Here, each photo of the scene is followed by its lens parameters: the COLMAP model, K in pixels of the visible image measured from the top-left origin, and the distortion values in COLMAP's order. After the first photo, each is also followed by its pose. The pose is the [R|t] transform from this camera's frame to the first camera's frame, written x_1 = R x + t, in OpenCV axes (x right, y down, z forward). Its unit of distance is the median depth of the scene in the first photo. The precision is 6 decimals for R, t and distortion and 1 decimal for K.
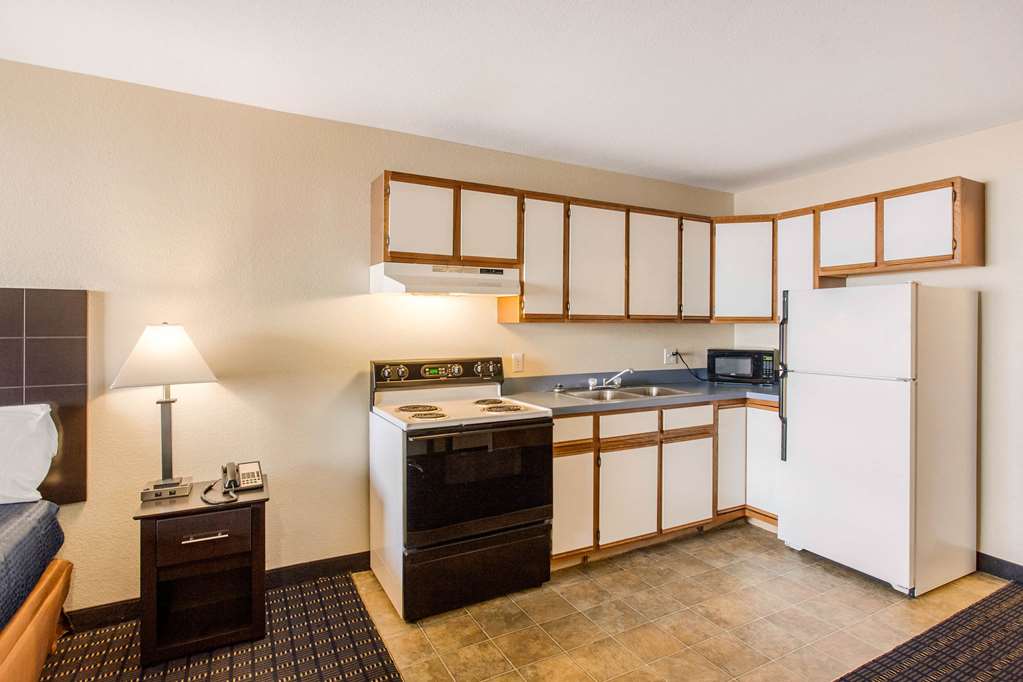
lens RADIAL K [[526.8, 0, 514.0], [0, 526.8, 325.4], [0, 0, 1]] dist [-0.003736, -0.001660]
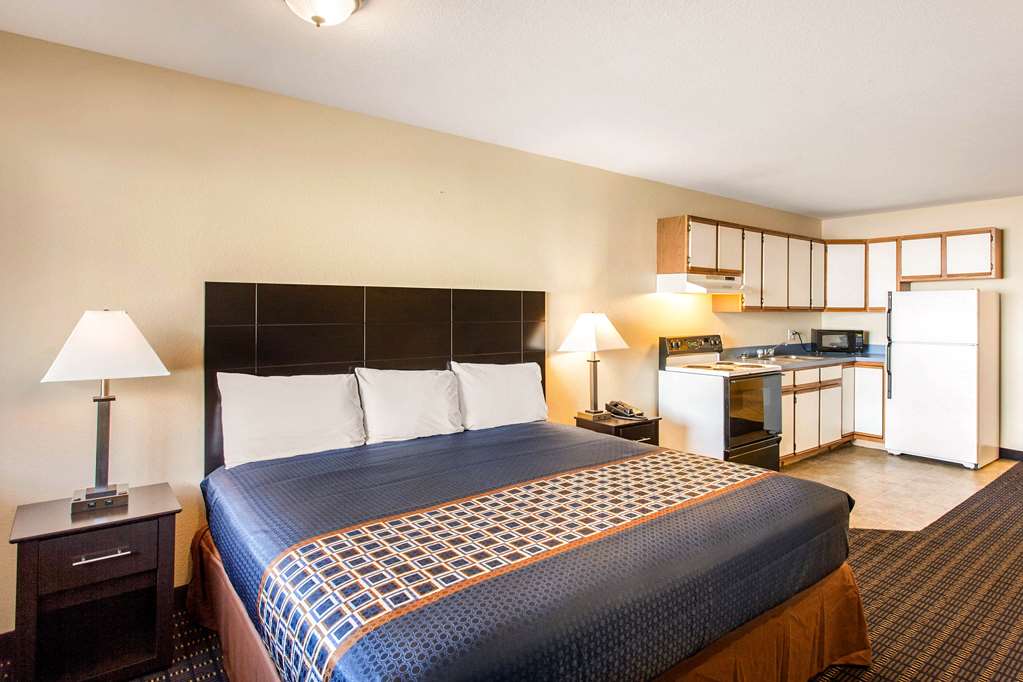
lens RADIAL K [[537.8, 0, 546.2], [0, 537.8, 312.9], [0, 0, 1]] dist [-0.006281, -0.000629]
pose [[0.986650, -0.001246, 0.162848, -0.783409], [0.001564, 0.999997, -0.001824, 0.000047], [-0.162845, 0.002055, 0.986650, -0.435194]]
